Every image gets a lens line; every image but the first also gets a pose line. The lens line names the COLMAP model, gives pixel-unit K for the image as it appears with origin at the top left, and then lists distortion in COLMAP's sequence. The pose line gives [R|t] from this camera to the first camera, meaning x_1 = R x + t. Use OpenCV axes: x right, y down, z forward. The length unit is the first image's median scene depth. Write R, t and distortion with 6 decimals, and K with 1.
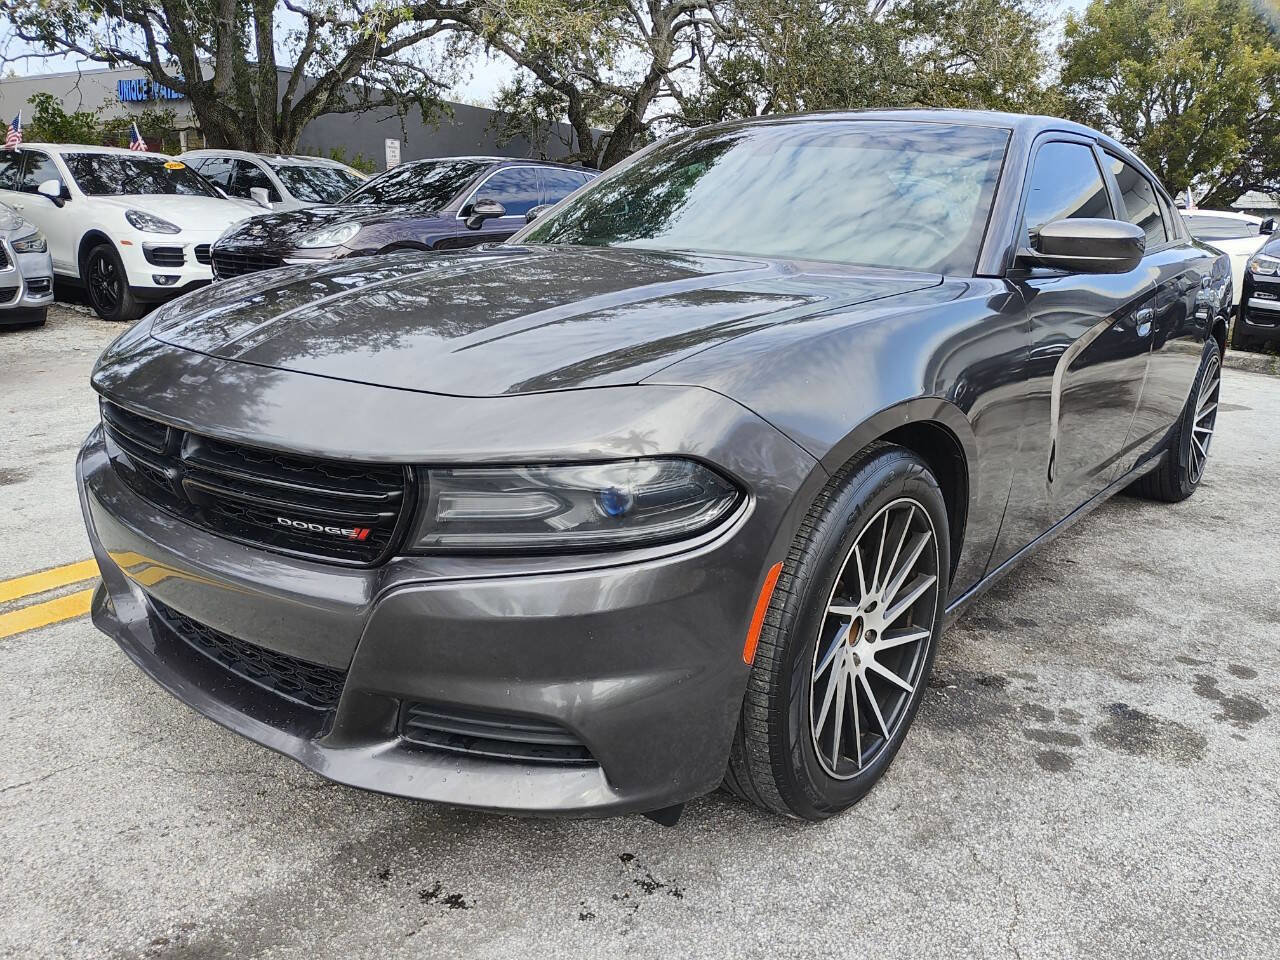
lens RADIAL K [[975.6, 0, 636.9], [0, 975.6, 485.2], [0, 0, 1]] dist [0.055219, -0.114871]
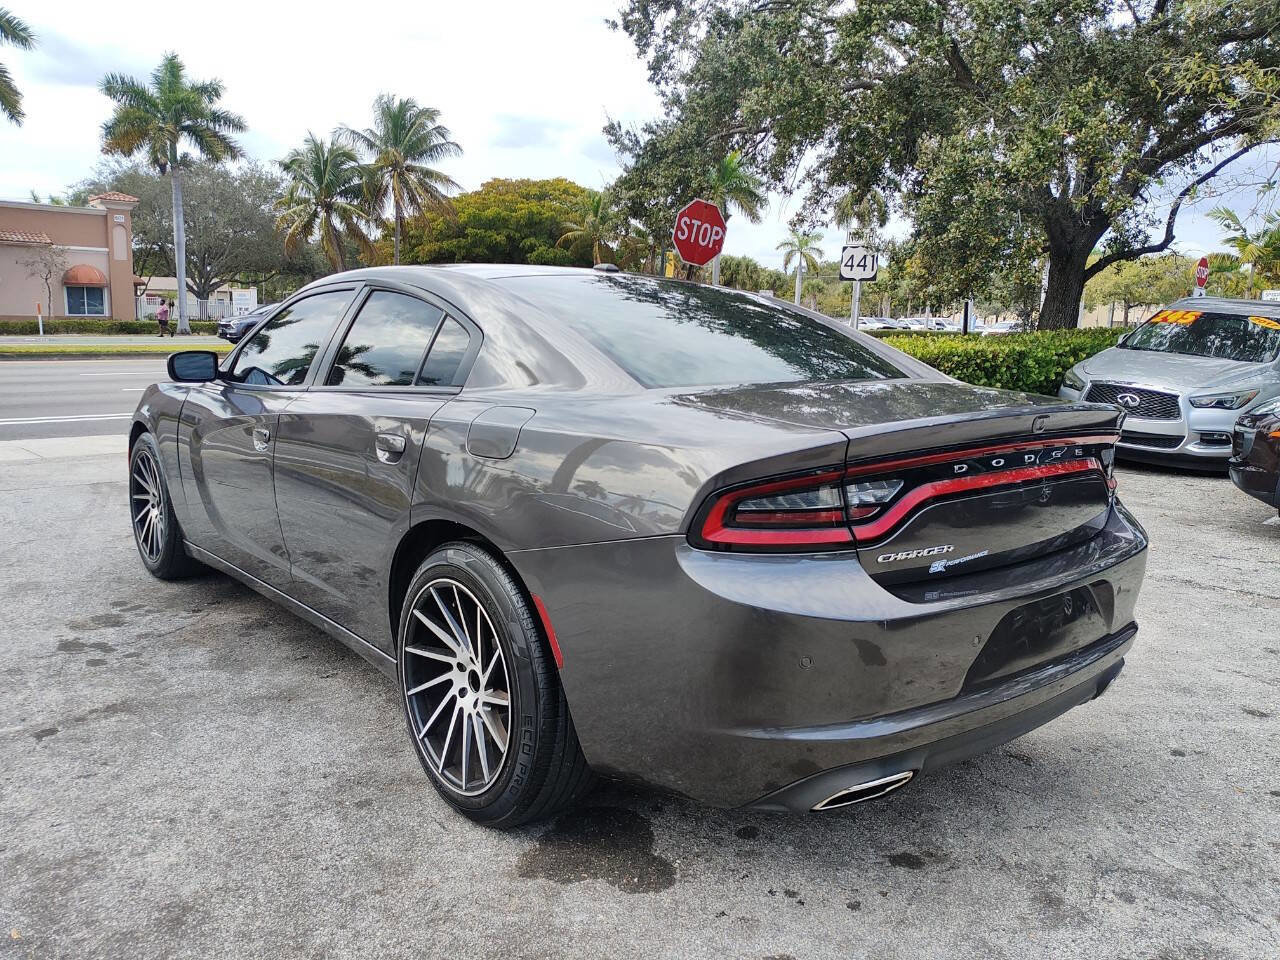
lens RADIAL K [[975.6, 0, 630.0], [0, 975.6, 471.4], [0, 0, 1]] dist [0.055219, -0.114871]
pose [[-0.203840, 0.099893, -0.973895, 2.112795], [-0.285221, 0.945568, 0.156685, -0.590288], [0.936535, 0.309714, -0.164253, 2.181924]]
